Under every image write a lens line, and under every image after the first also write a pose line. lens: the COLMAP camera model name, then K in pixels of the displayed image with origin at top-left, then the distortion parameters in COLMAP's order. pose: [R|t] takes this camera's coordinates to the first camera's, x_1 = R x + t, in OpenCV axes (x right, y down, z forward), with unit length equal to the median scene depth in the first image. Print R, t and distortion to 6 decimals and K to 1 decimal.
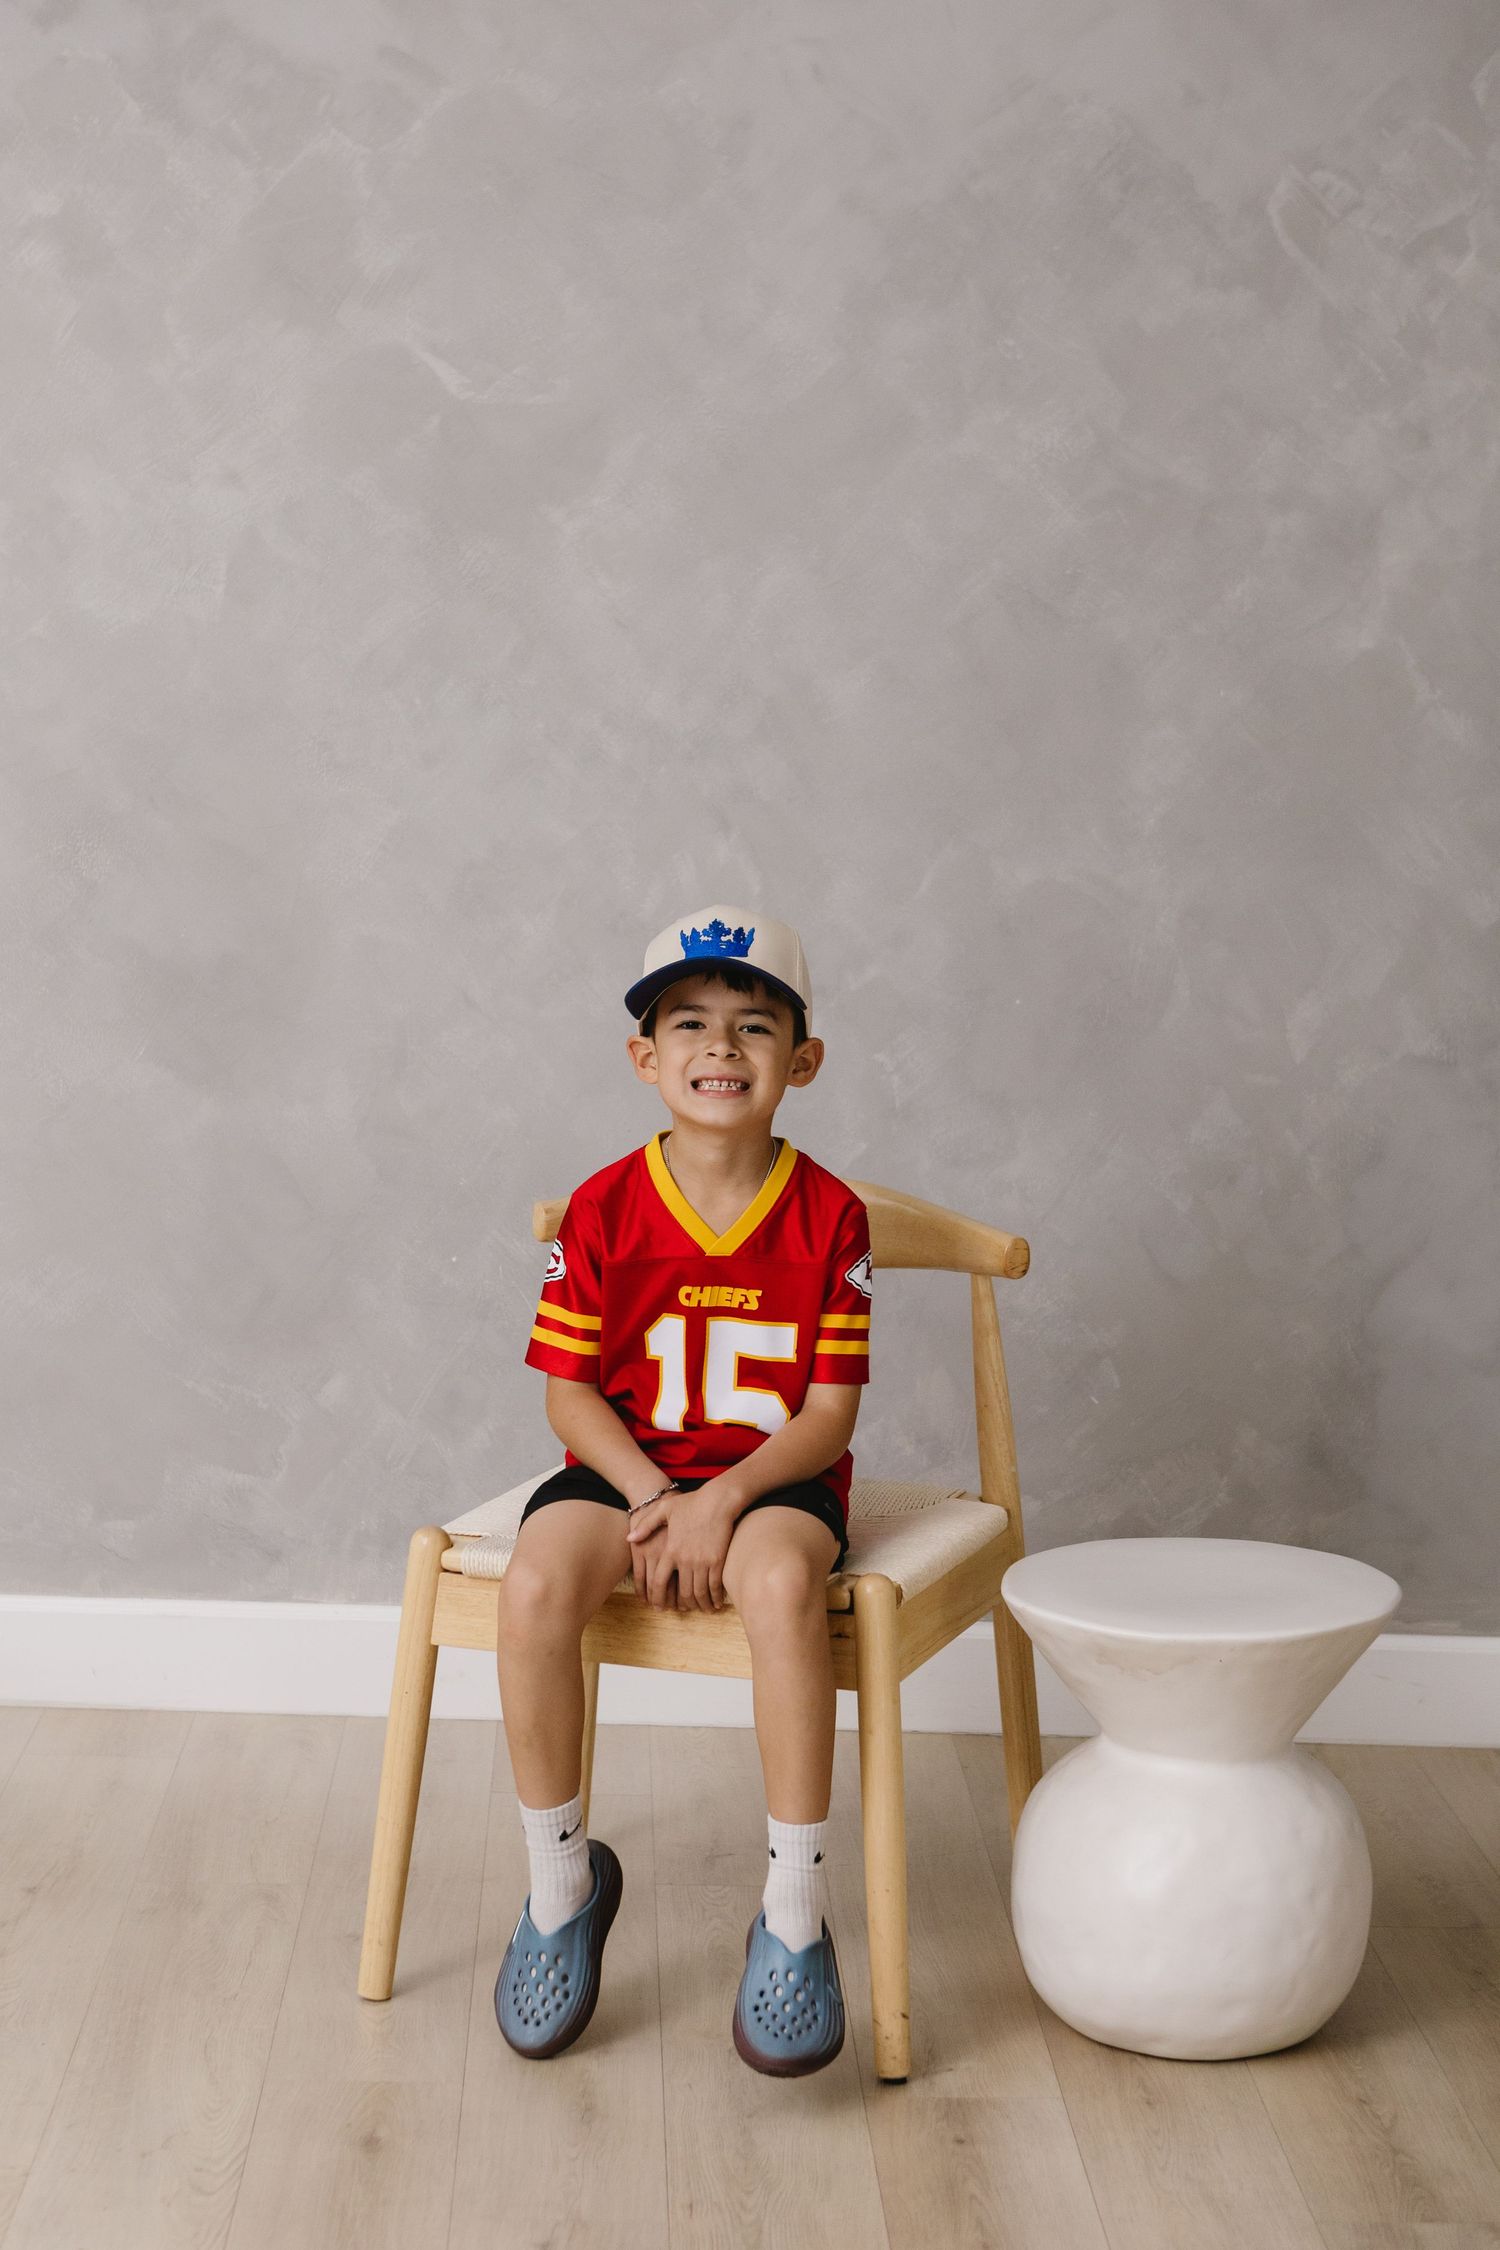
lens RADIAL K [[4135.9, 0, 696.8], [0, 4135.9, 1070.1], [0, 0, 1]] dist [-0.091022, 0.000000]
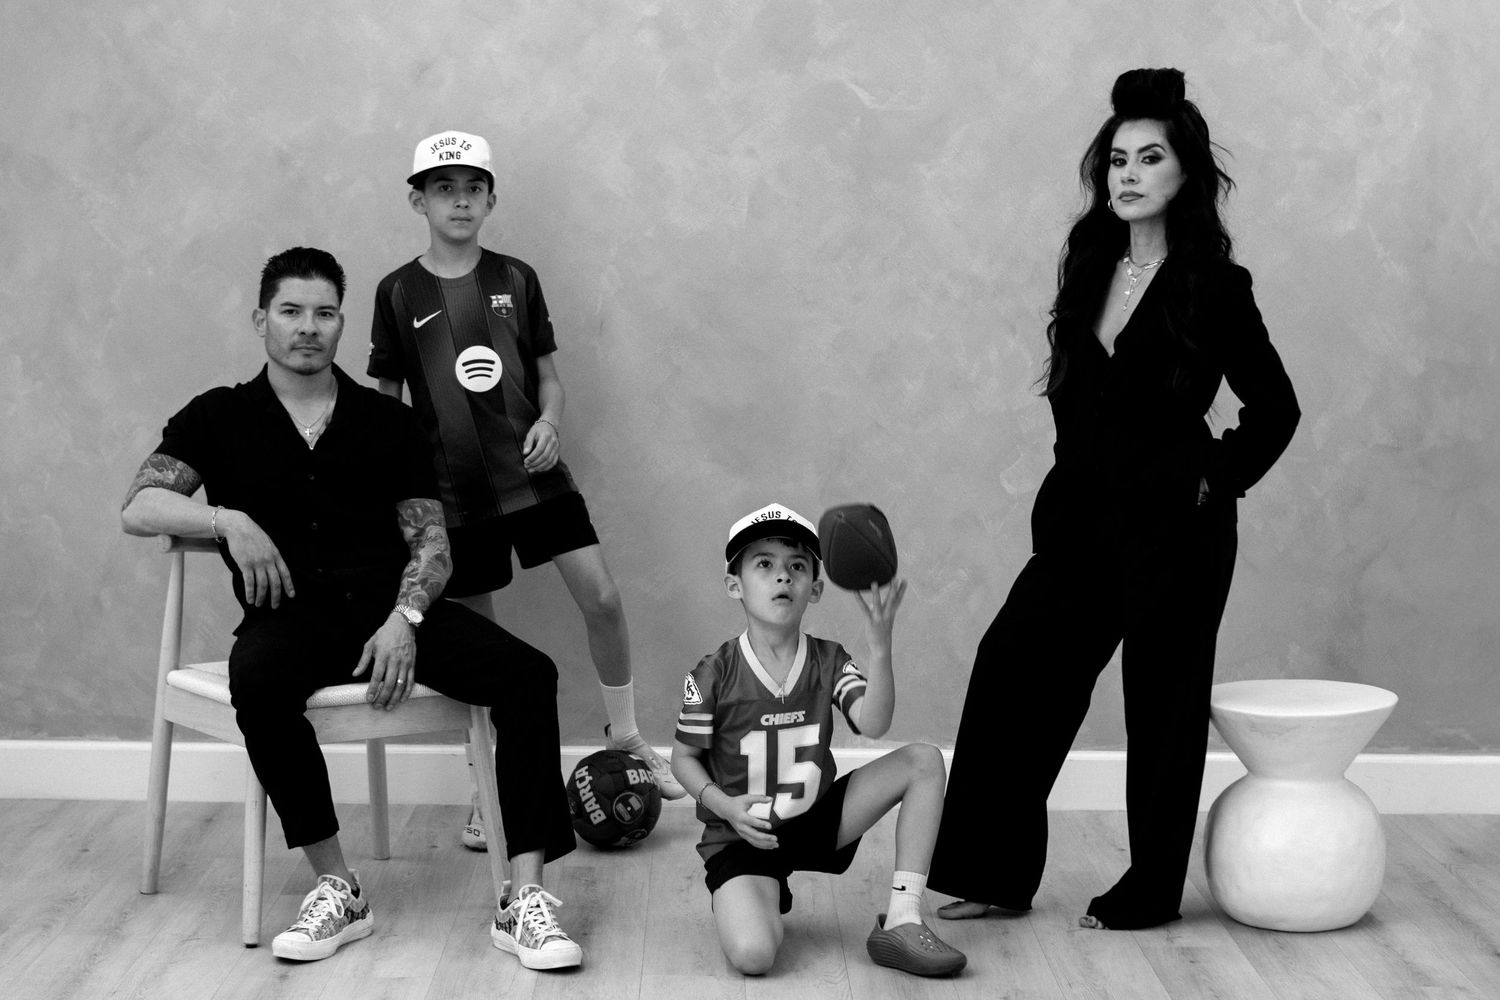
lens RADIAL K [[2842.6, 0, 744.2], [0, 2842.6, 492.7], [0, 0, 1]] dist [-0.082607, 0.000000]
pose [[0.999632, -0.019300, -0.019040, -0.094090], [0.018987, 0.999684, -0.016453, 0.034714], [0.019352, 0.016086, 0.999683, -0.305138]]
